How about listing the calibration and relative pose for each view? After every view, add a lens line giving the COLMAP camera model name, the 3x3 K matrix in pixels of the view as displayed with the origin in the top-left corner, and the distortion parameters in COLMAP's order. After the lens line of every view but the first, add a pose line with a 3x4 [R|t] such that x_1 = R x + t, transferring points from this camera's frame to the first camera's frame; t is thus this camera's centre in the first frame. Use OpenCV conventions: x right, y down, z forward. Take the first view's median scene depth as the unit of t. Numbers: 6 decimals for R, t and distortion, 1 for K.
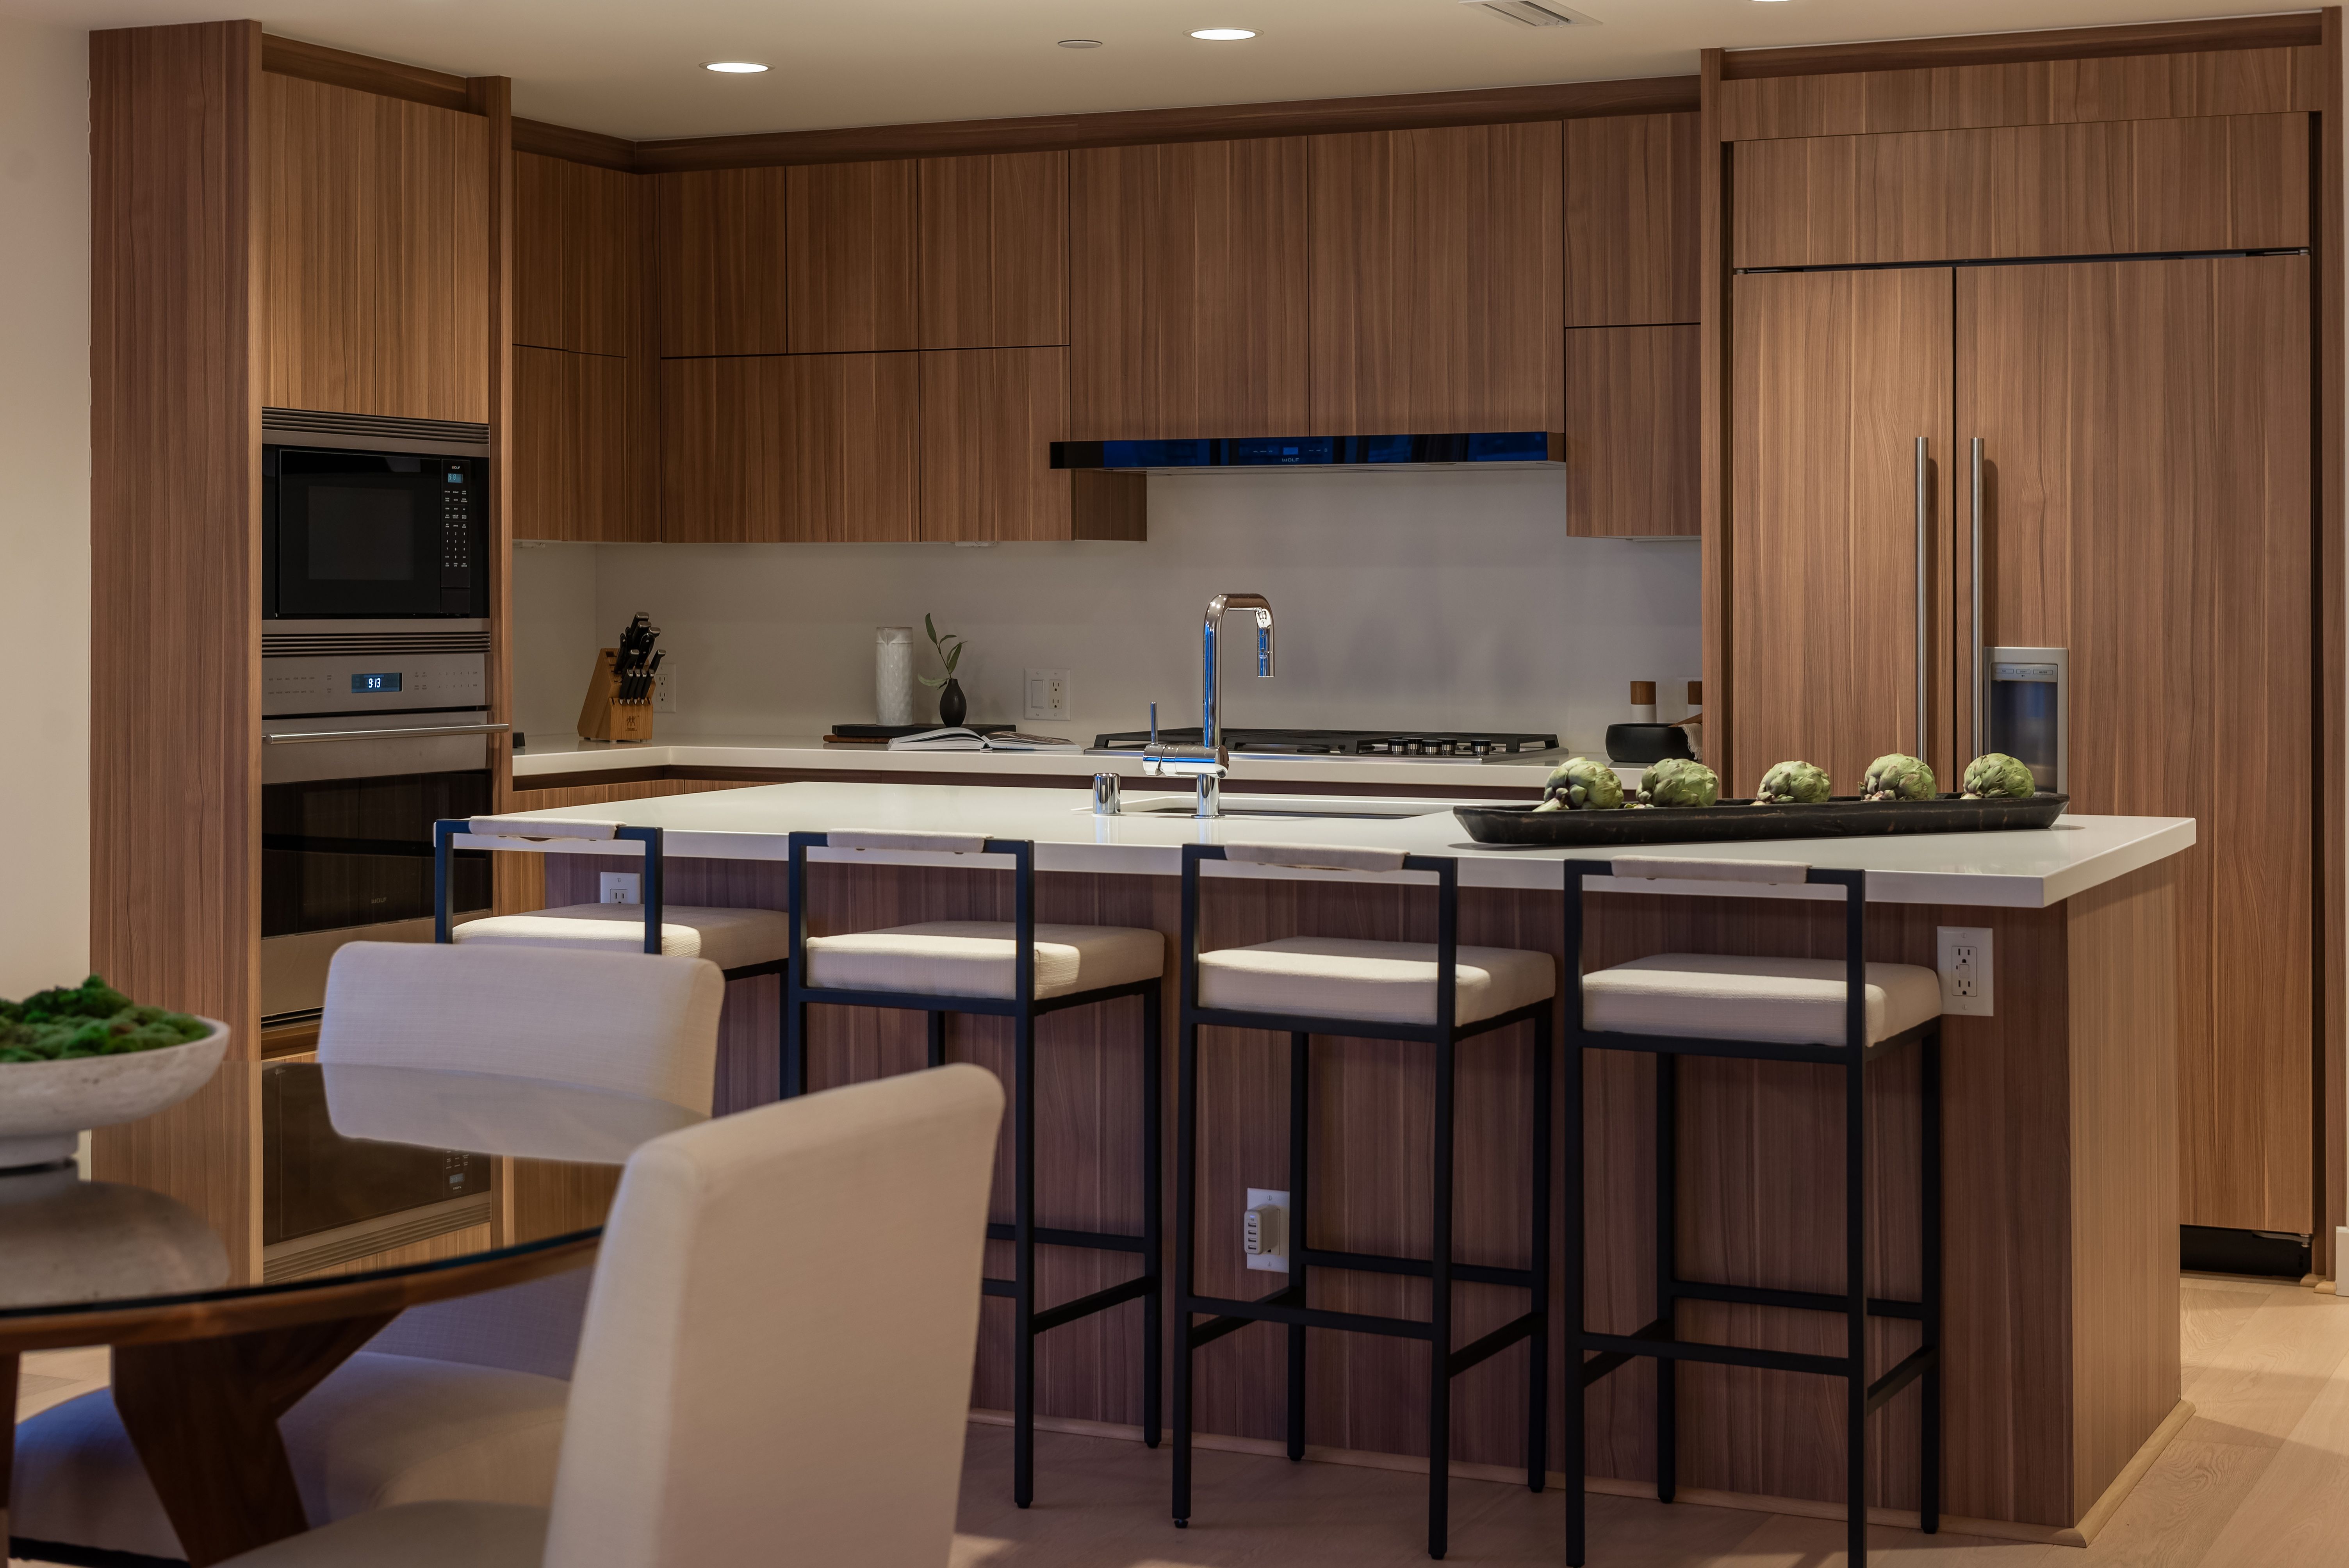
lens RADIAL K [[3623.2, 0, 1142.4], [0, 3623.2, 531.1], [0, 0, 1]] dist [0.021054, 0.000000]
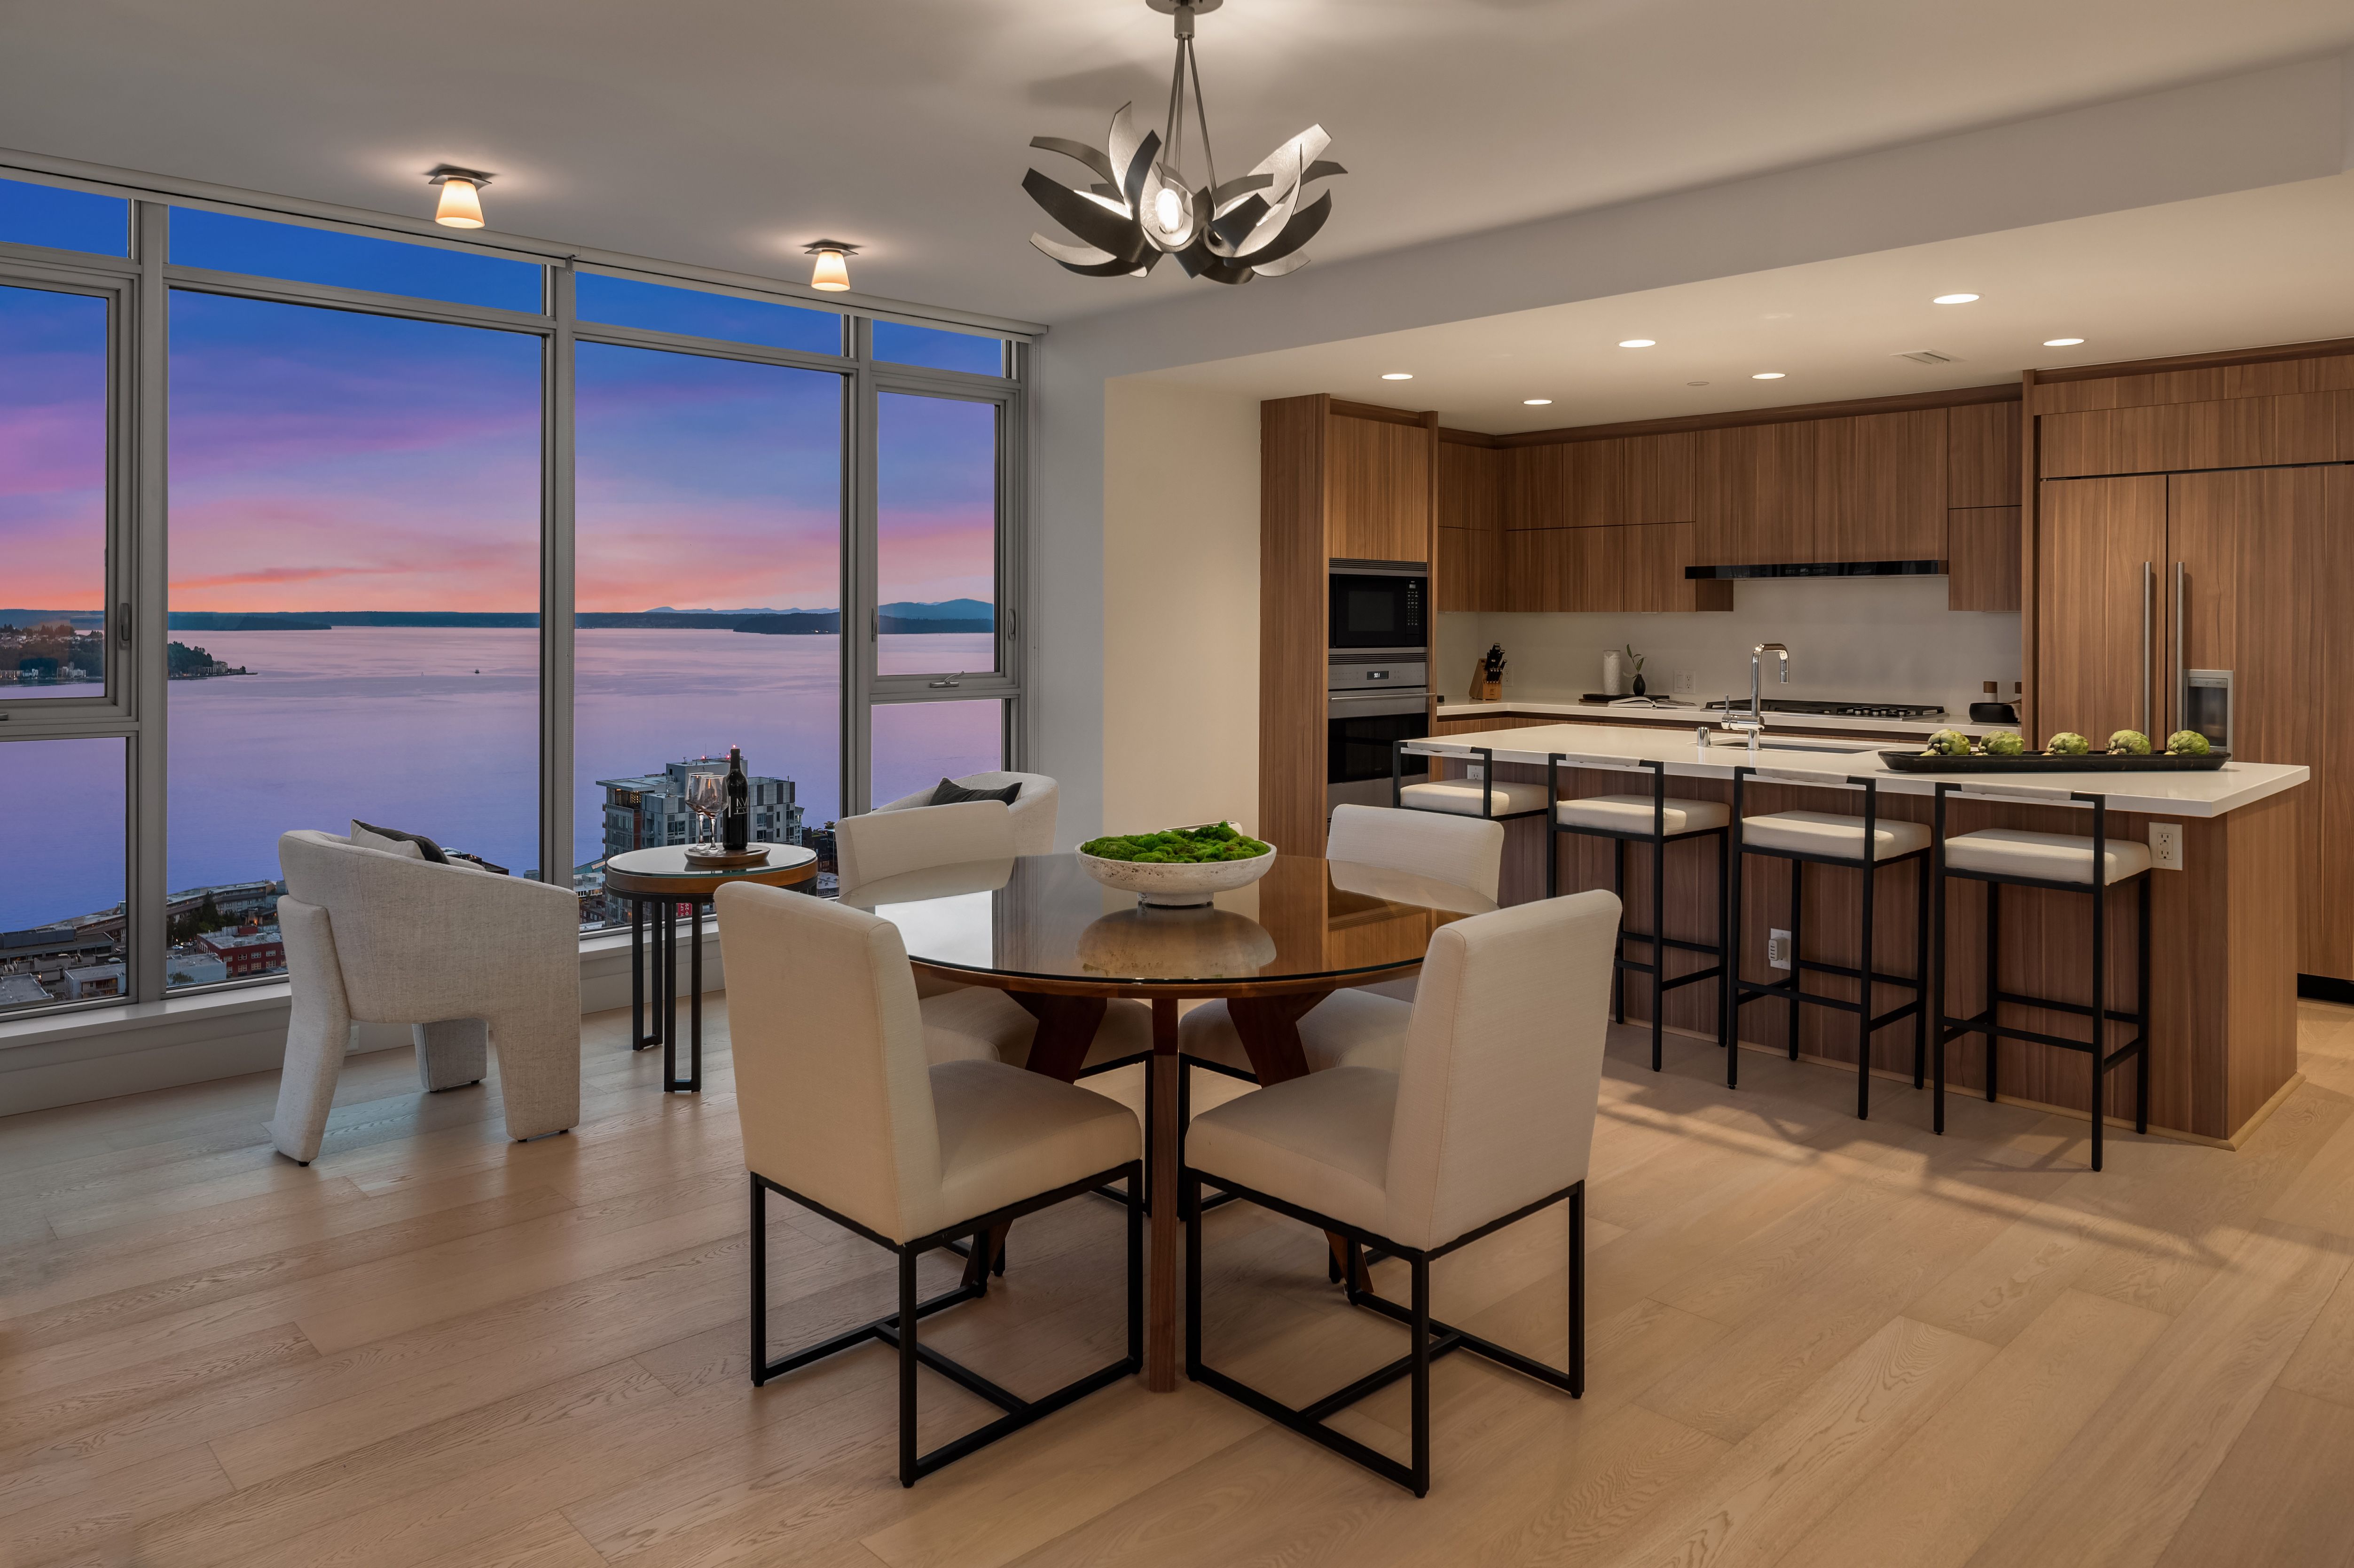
lens RADIAL K [[1538.8, 0, 1159.9], [0, 1538.8, 619.3], [0, 0, 1]] dist [-0.013406, 0.008804]
pose [[0.933743, 0.001468, -0.357941, 0.012208], [0.004433, 0.999867, 0.015664, -0.010524], [0.357917, -0.016213, 0.933613, 0.030446]]
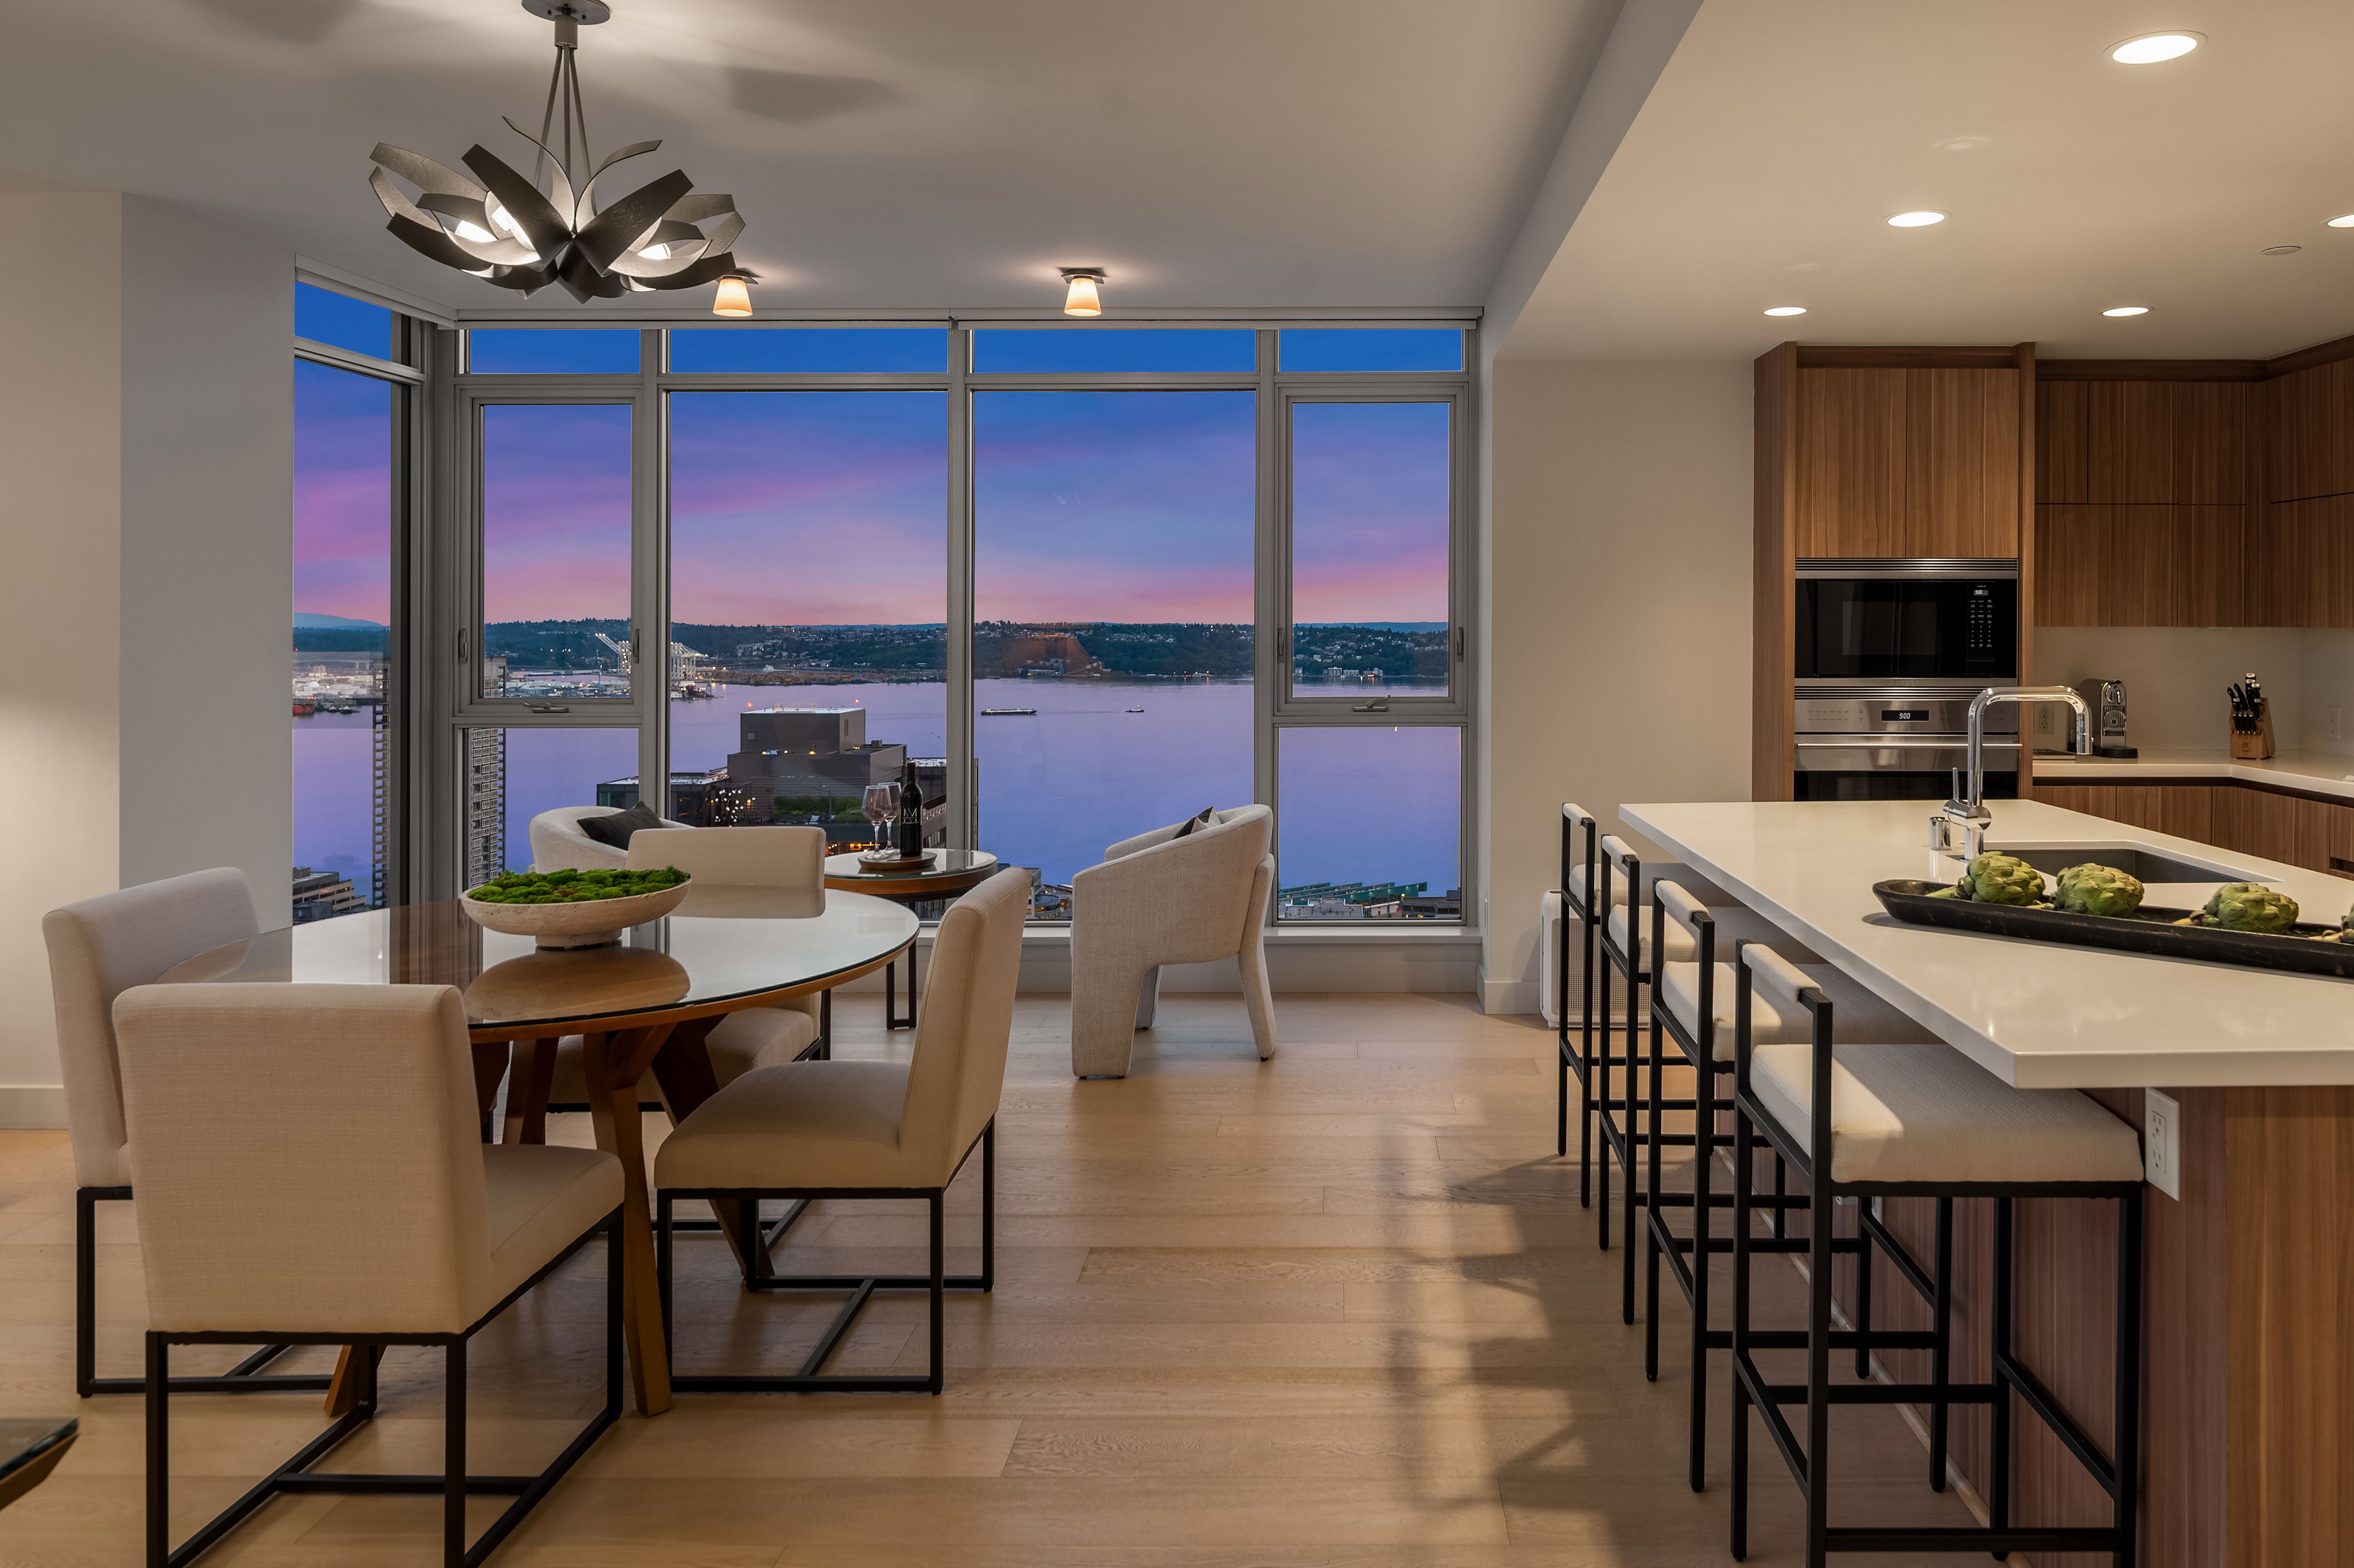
lens RADIAL K [[1538.8, 0, 1285.3], [0, 1538.8, 631.7], [0, 0, 1]] dist [-0.013406, 0.008804]
pose [[0.425489, 0.000391, -0.904964, 0.337721], [0.016861, 0.999823, 0.008360, -0.008780], [0.904807, -0.018816, 0.425407, 0.456326]]
